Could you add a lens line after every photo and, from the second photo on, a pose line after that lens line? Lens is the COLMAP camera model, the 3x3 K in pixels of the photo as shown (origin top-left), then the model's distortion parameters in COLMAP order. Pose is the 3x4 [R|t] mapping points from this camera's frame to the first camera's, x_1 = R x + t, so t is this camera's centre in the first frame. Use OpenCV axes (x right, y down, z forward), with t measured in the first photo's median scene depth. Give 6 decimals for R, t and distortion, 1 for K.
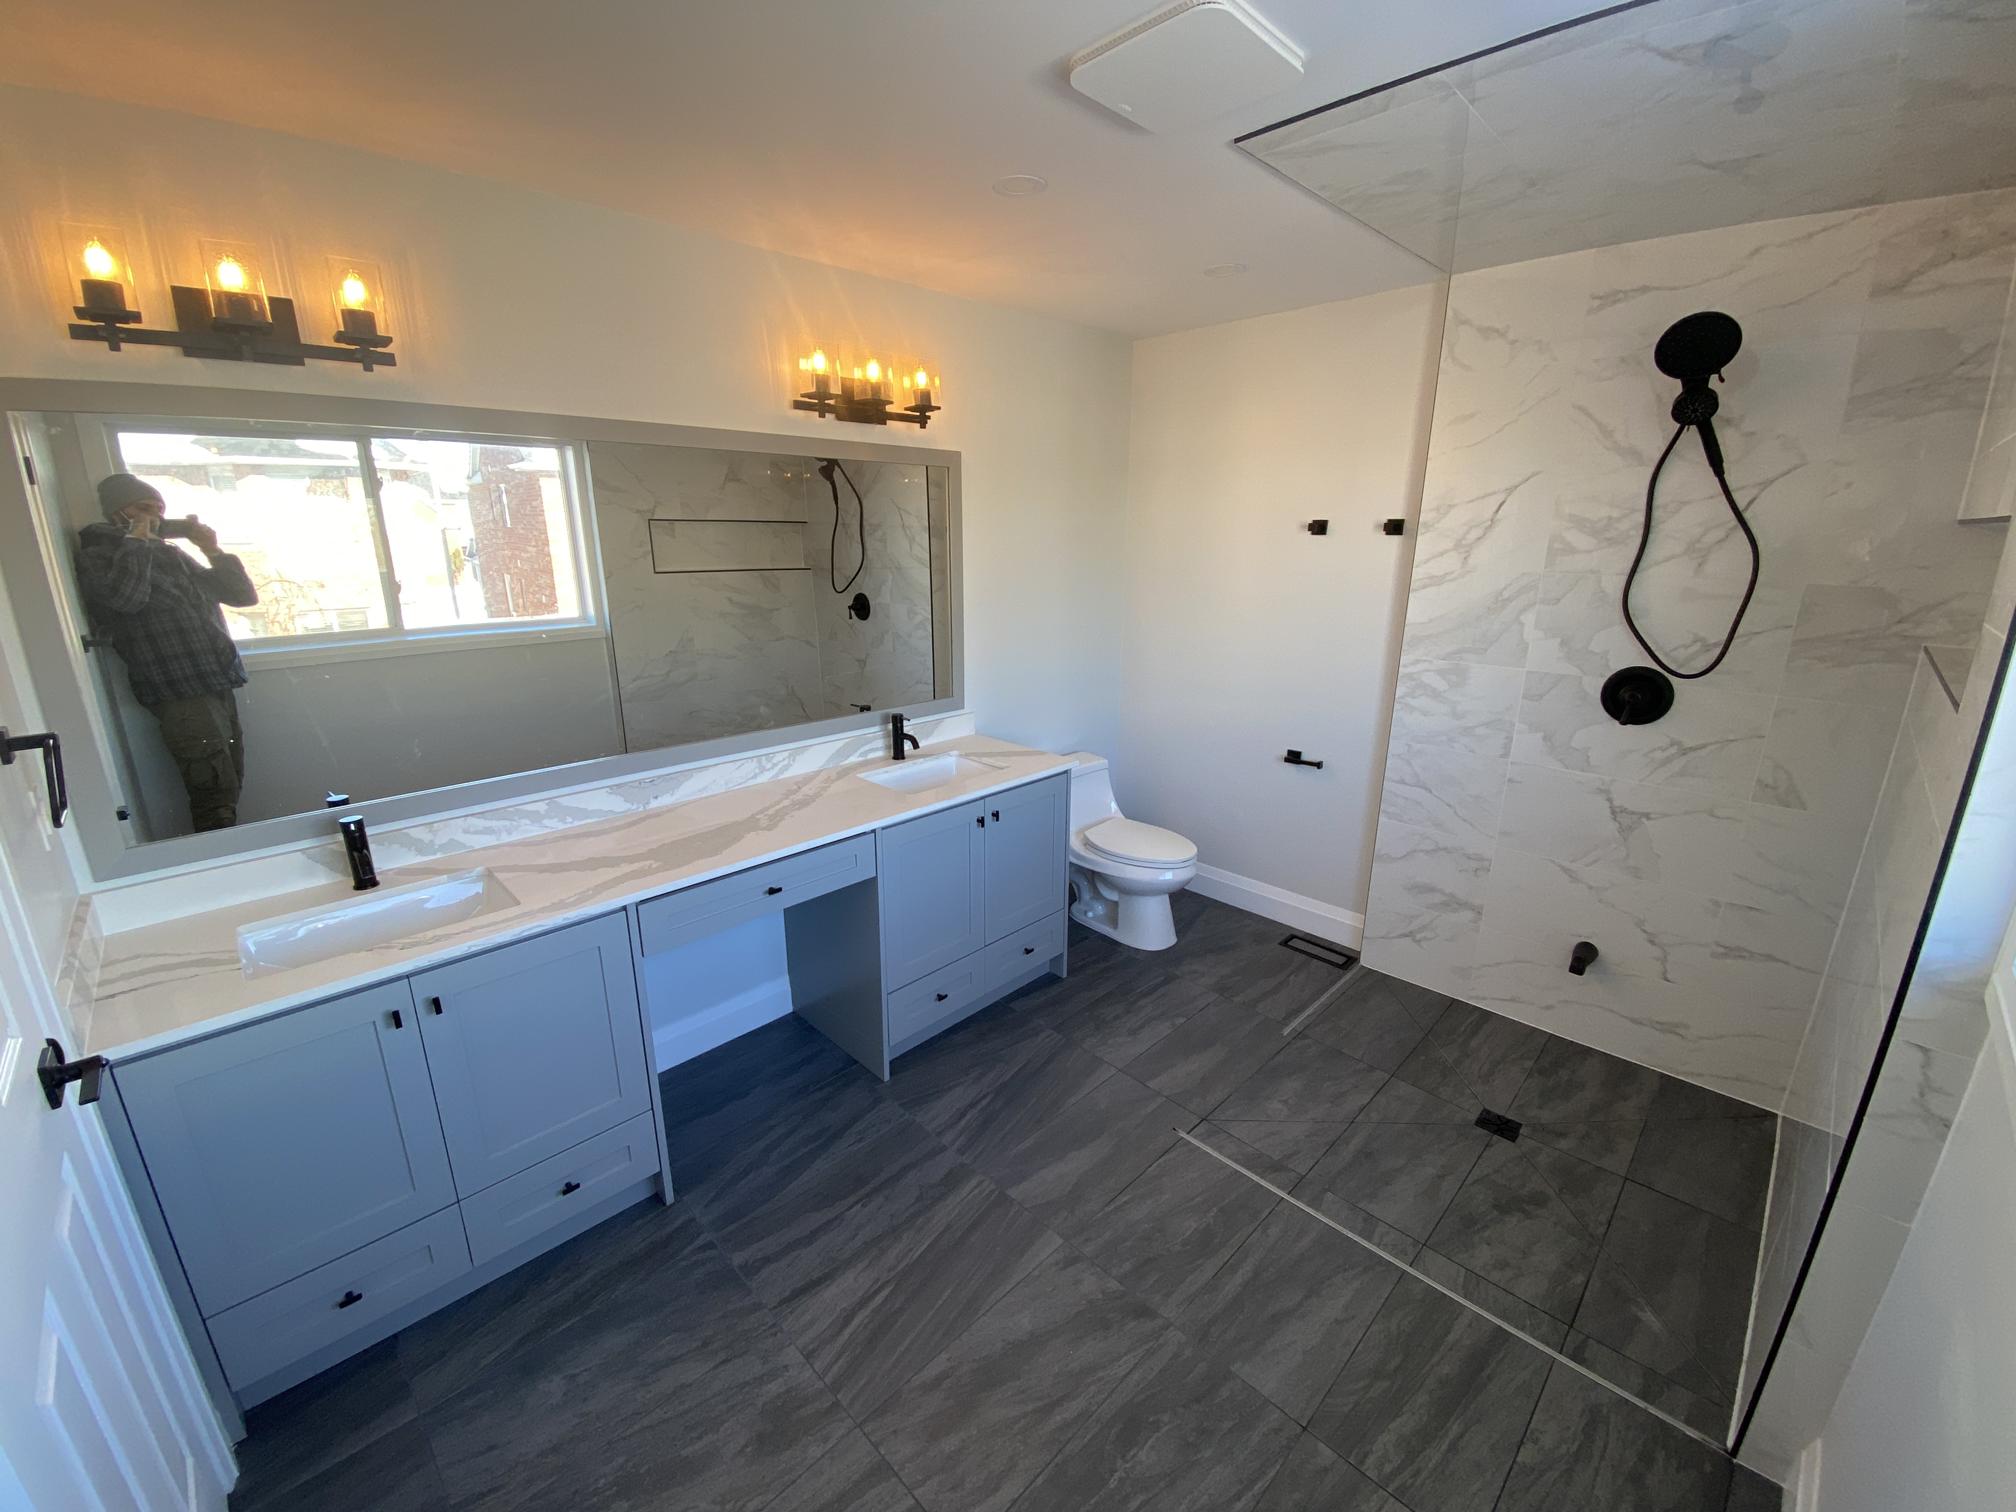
lens RADIAL K [[809.1, 0, 1005.2], [0, 809.1, 758.7], [0, 0, 1]] dist [0.035721, -0.026684]
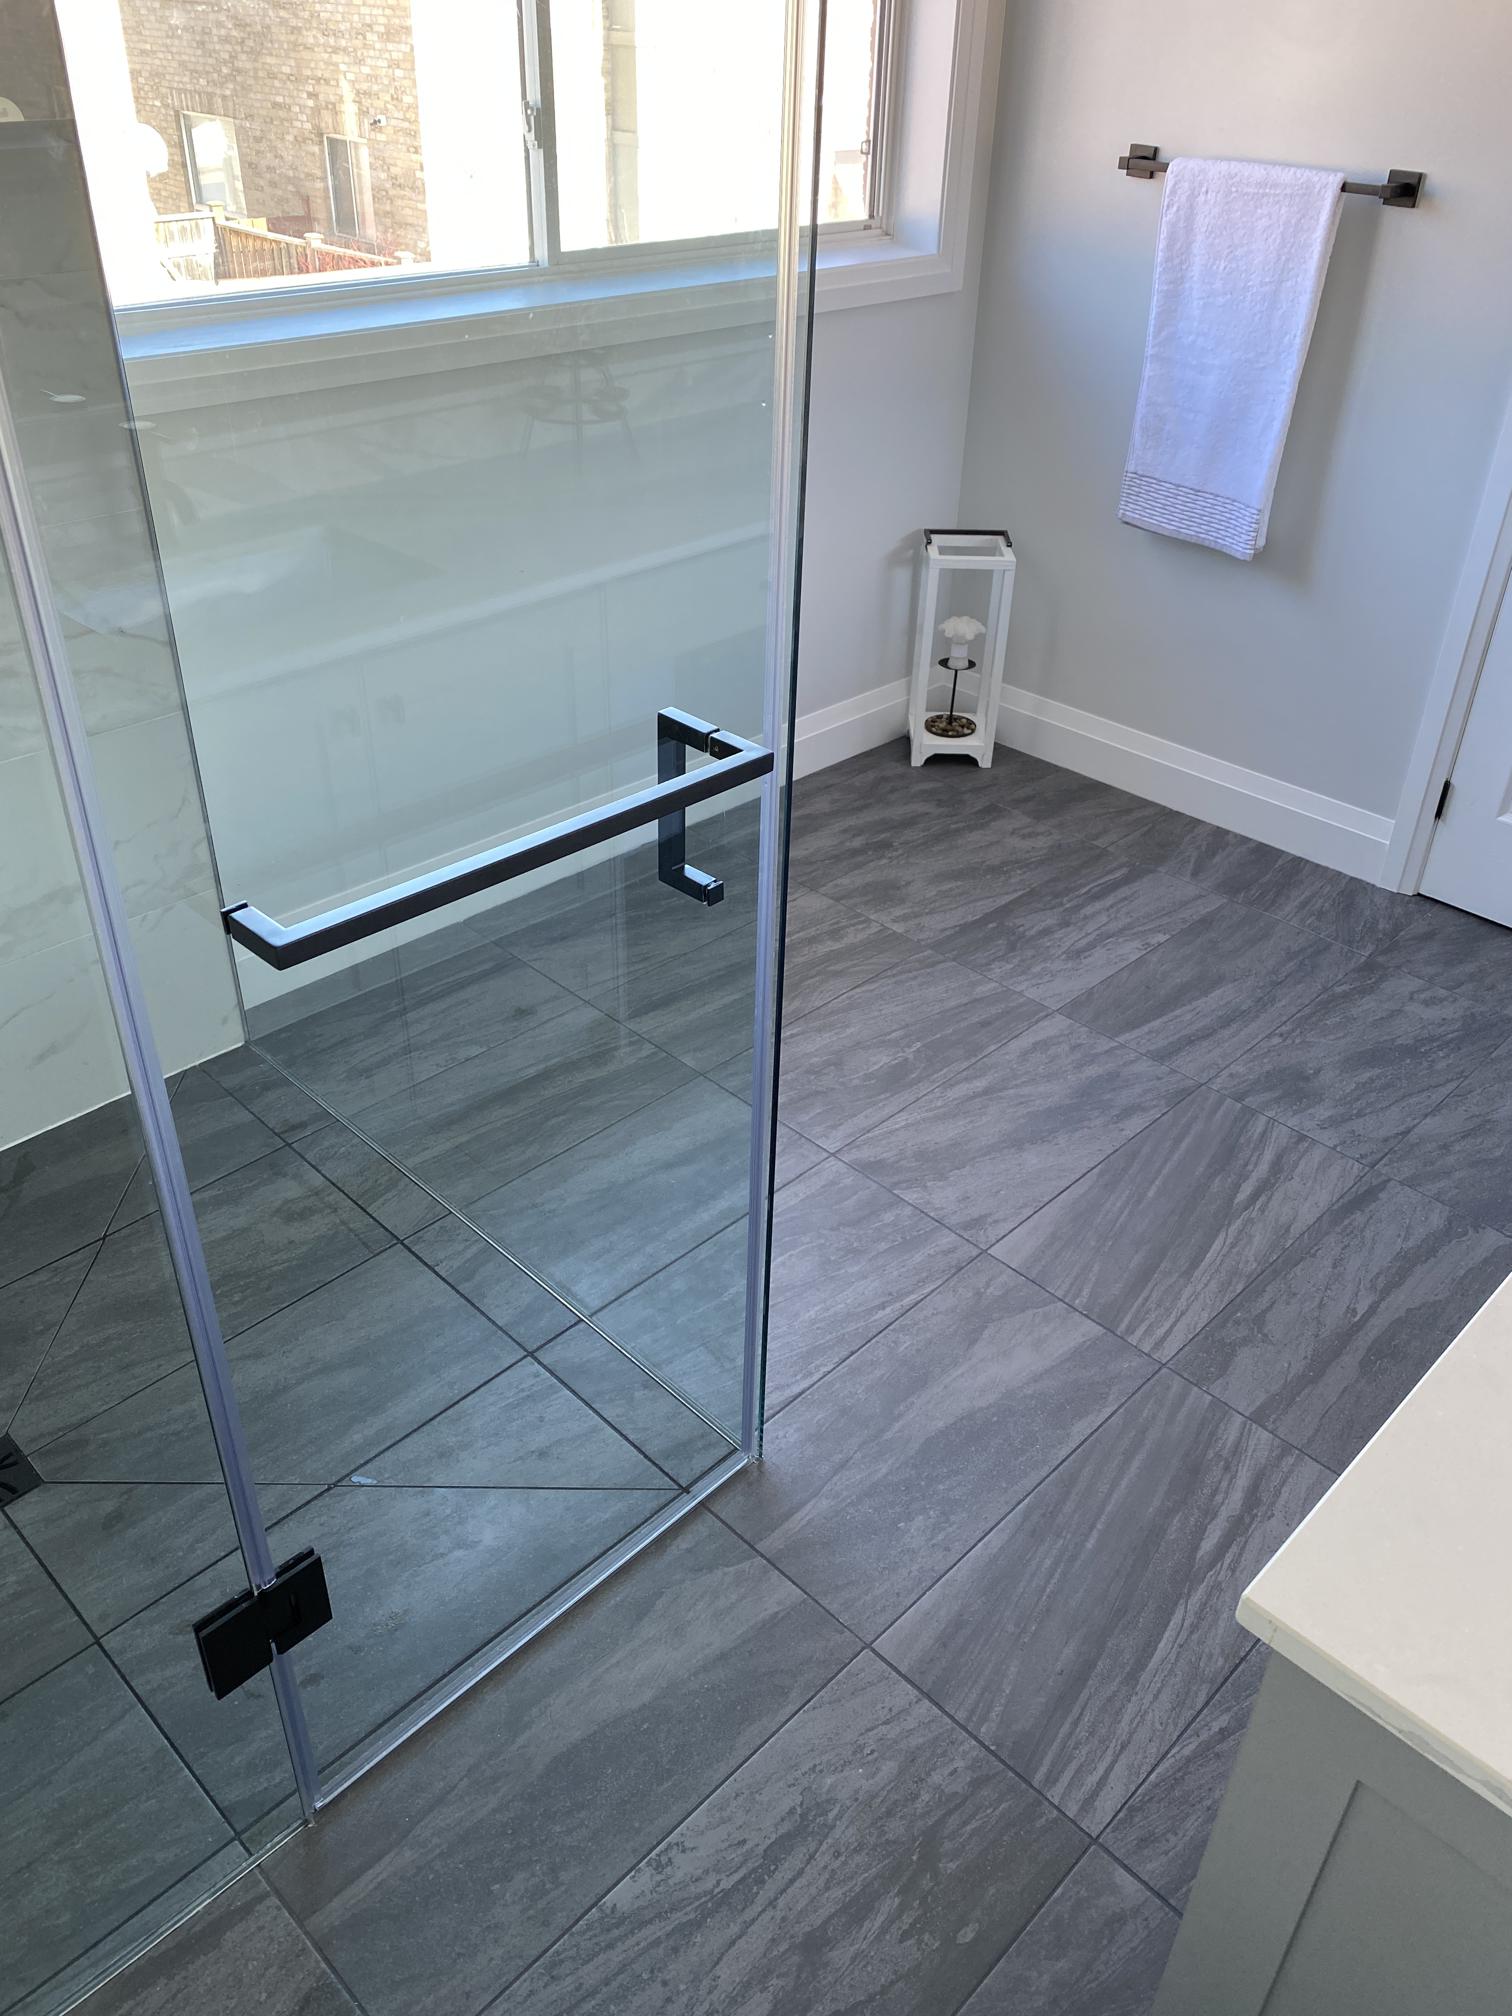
lens RADIAL K [[1527.2, 0, 744.0], [0, 1527.2, 1010.1], [0, 0, 1]] dist [0.003407, -0.004264]
pose [[-0.999834, -0.012912, -0.012848, 0.231913], [-0.018158, 0.650737, 0.759086, -0.331506], [-0.001440, 0.759193, -0.650864, 1.376146]]
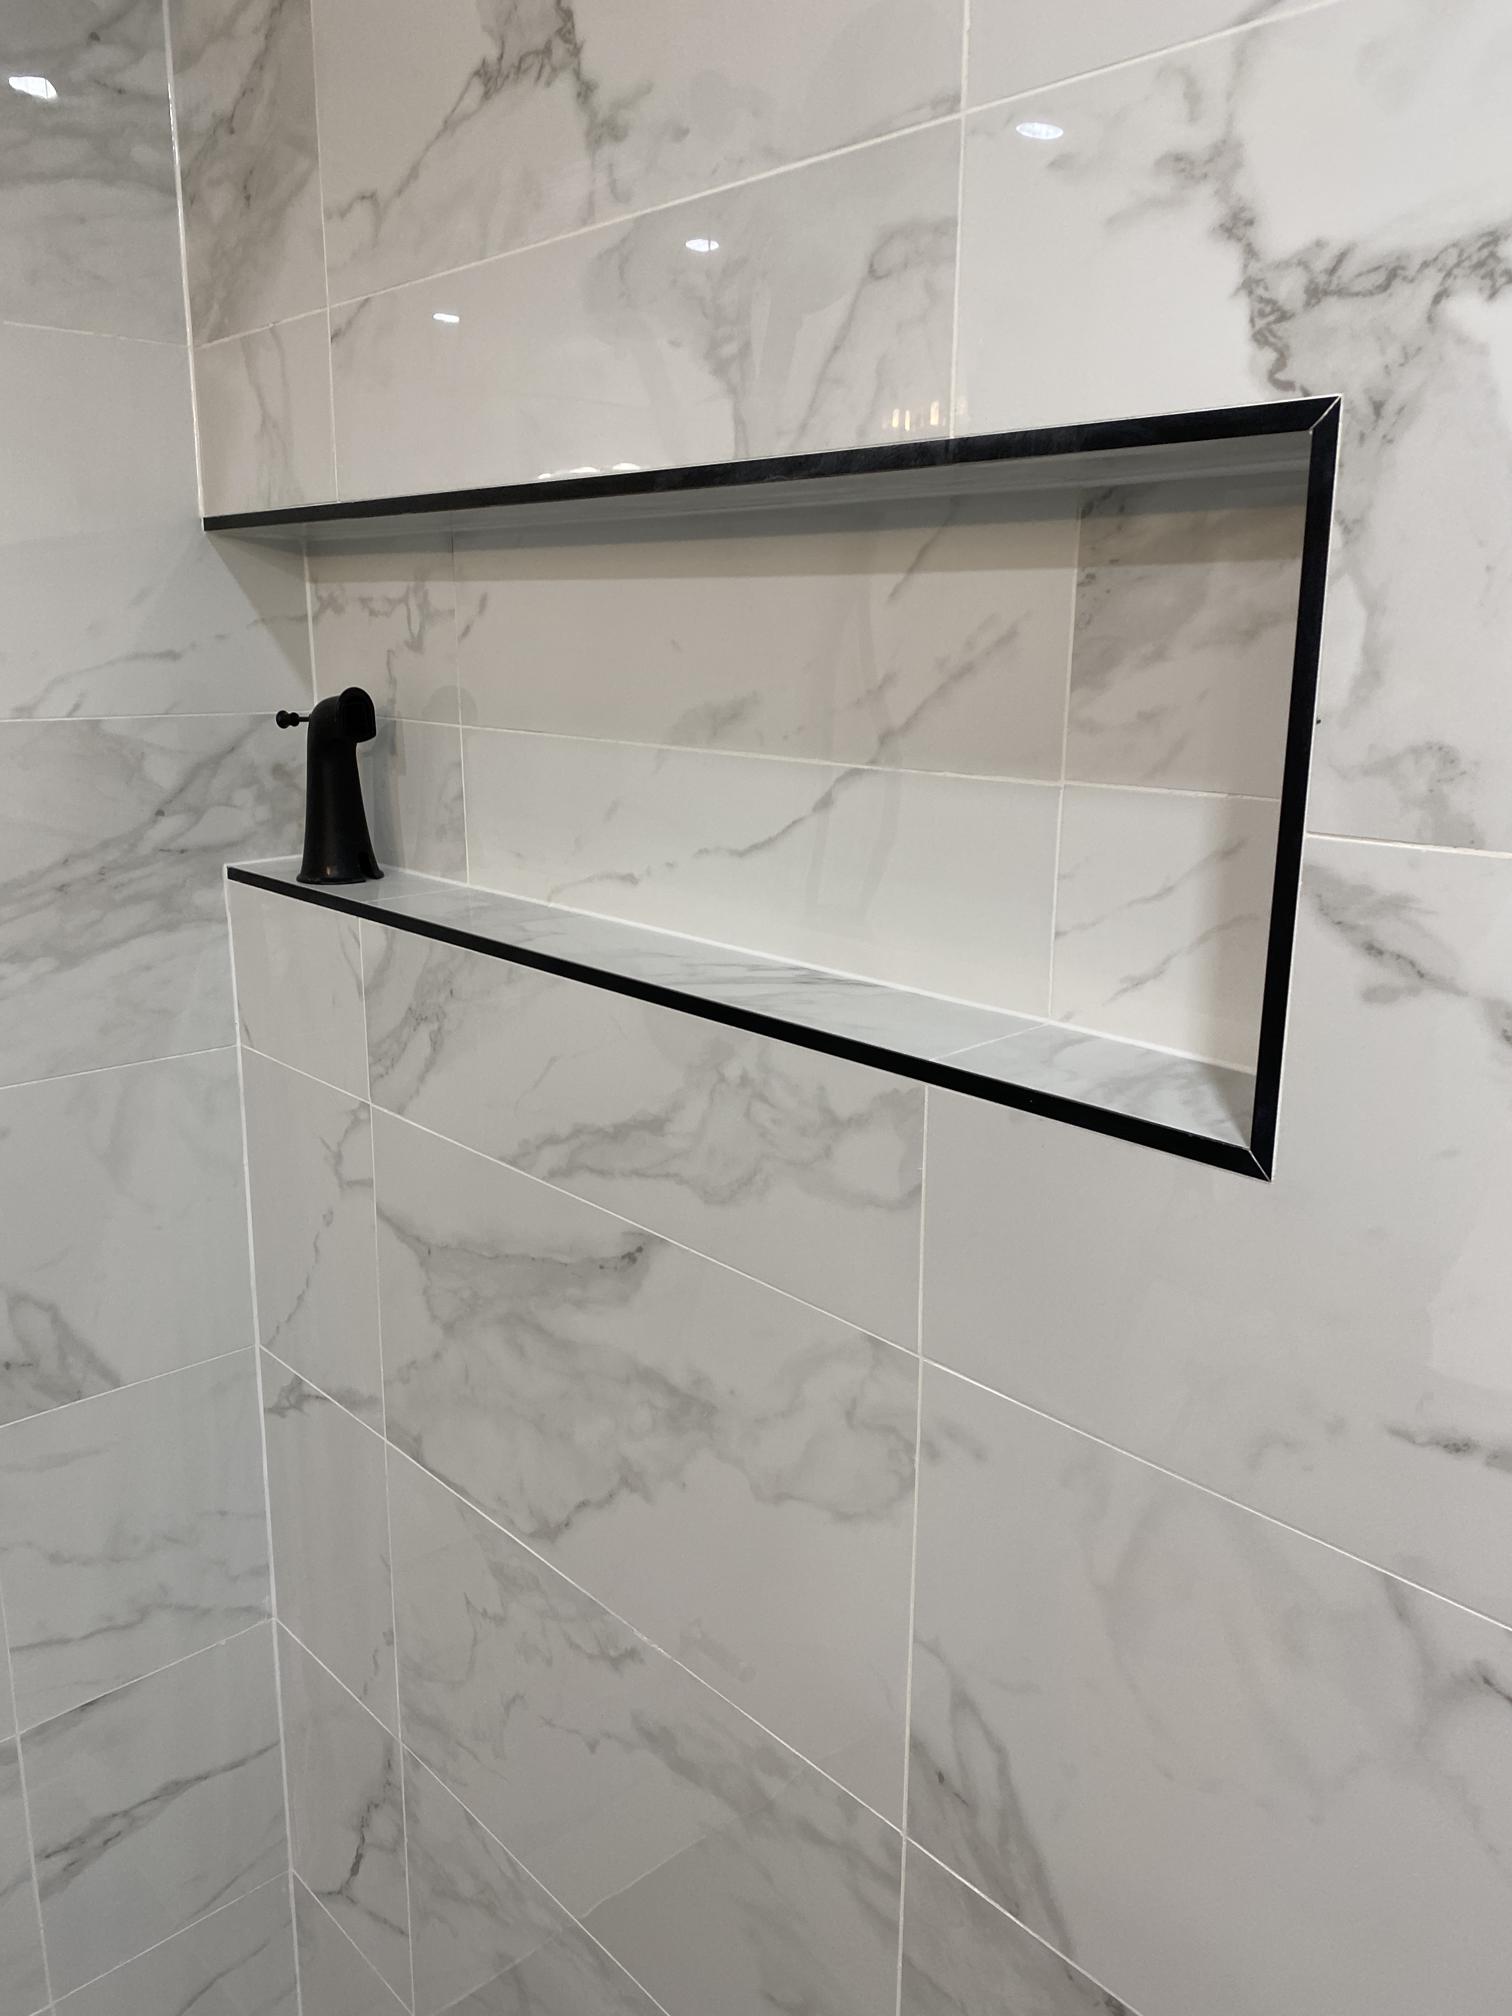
lens RADIAL K [[1549.7, 0, 731.7], [0, 1549.7, 991.7], [0, 0, 1]] dist [0.012946, -0.003859]
pose [[0.056450, -0.233364, 0.970750, 0.394300], [0.268806, 0.939949, 0.210329, -0.149765], [-0.961539, 0.249071, 0.115790, 0.617626]]
